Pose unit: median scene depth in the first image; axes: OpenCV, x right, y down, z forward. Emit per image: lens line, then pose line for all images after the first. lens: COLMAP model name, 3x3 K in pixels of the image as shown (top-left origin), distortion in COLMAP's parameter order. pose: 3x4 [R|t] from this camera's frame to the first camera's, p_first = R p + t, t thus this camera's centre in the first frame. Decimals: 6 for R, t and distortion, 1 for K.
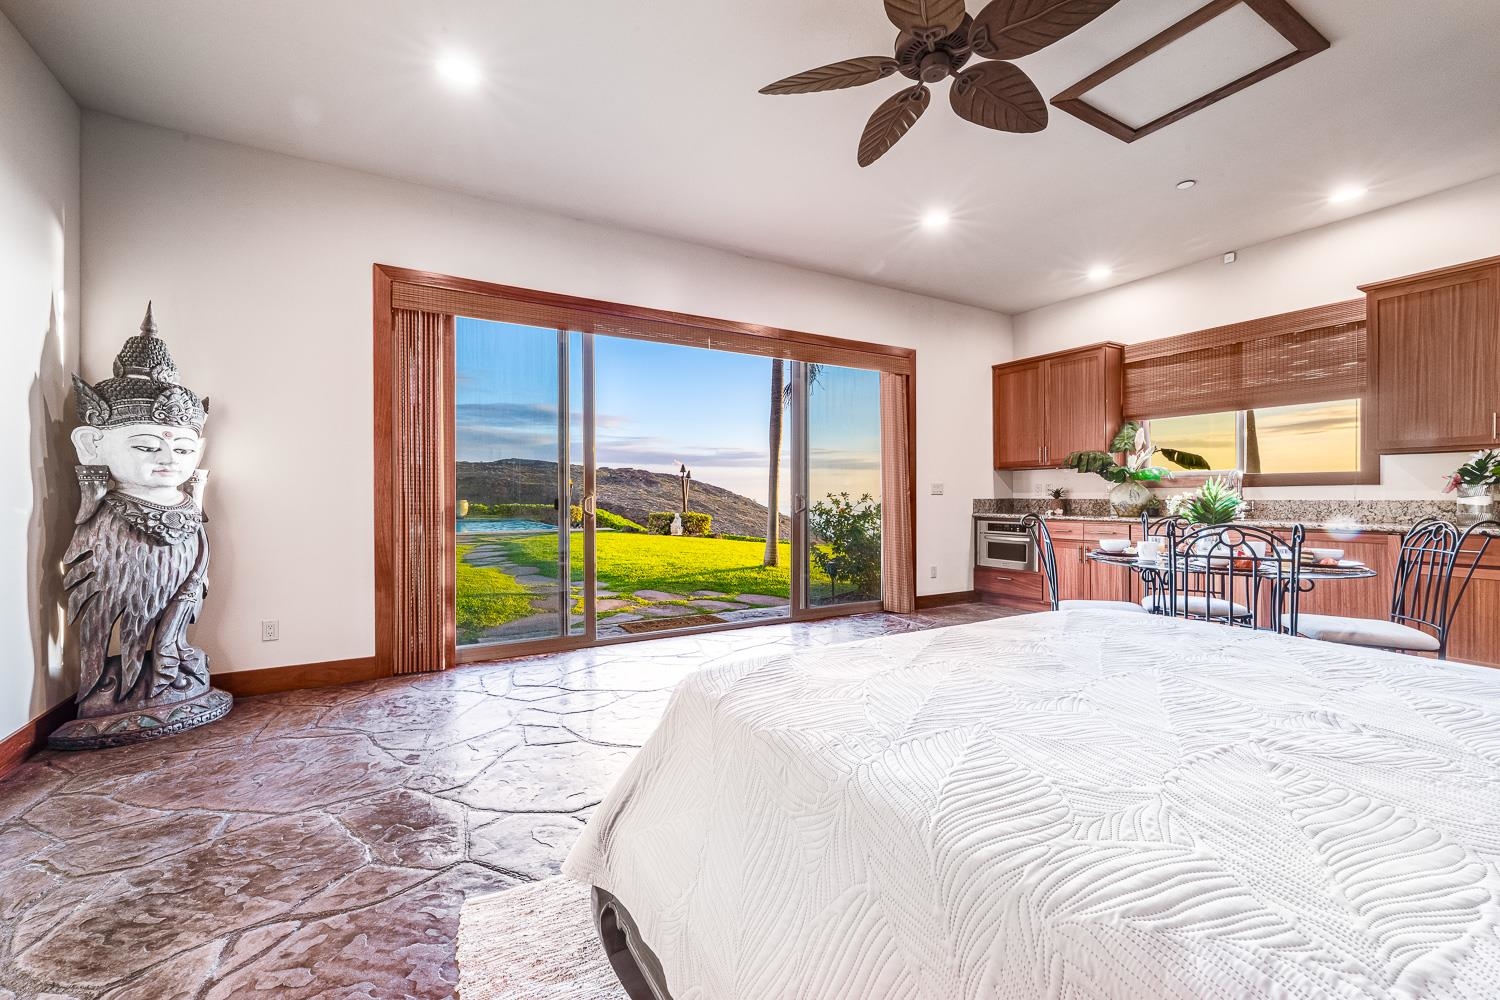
lens RADIAL K [[619.4, 0, 750.0], [0, 619.4, 500.0], [0, 0, 1]] dist [-0.000004, -0.000002]
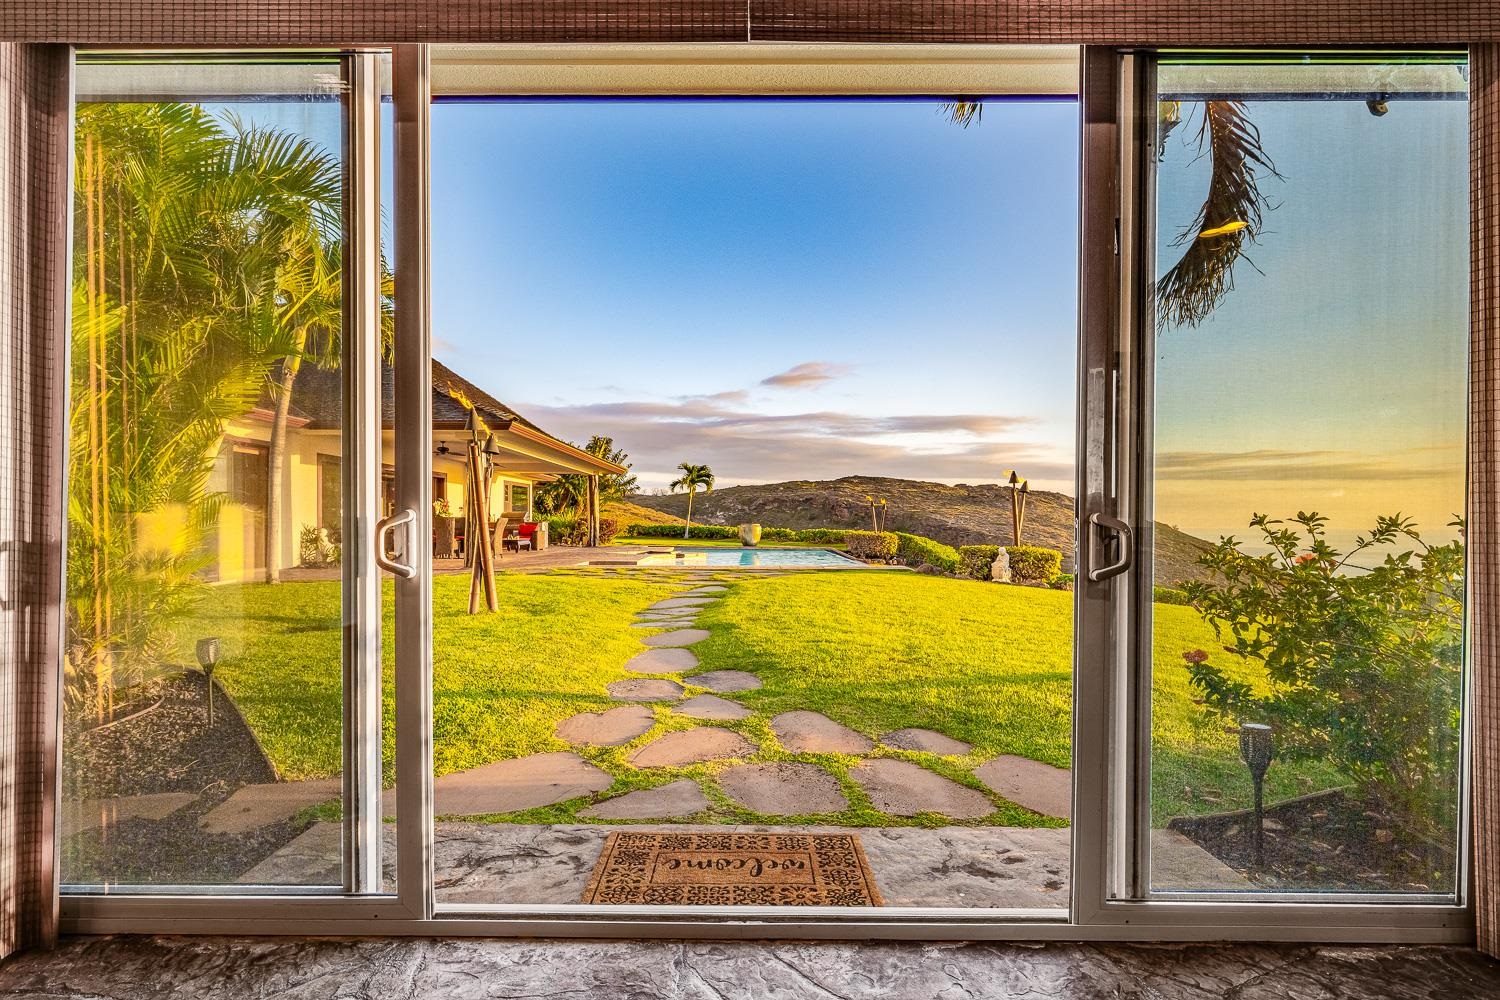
lens RADIAL K [[728.4, 0, 751.2], [0, 728.4, 521.0], [0, 0, 1]] dist [-0.001014, -0.000104]
pose [[0.860779, 0.005166, -0.508953, 0.086707], [-0.007608, 0.999967, -0.002718, -0.003862], [0.508922, 0.006212, 0.860790, 0.467987]]
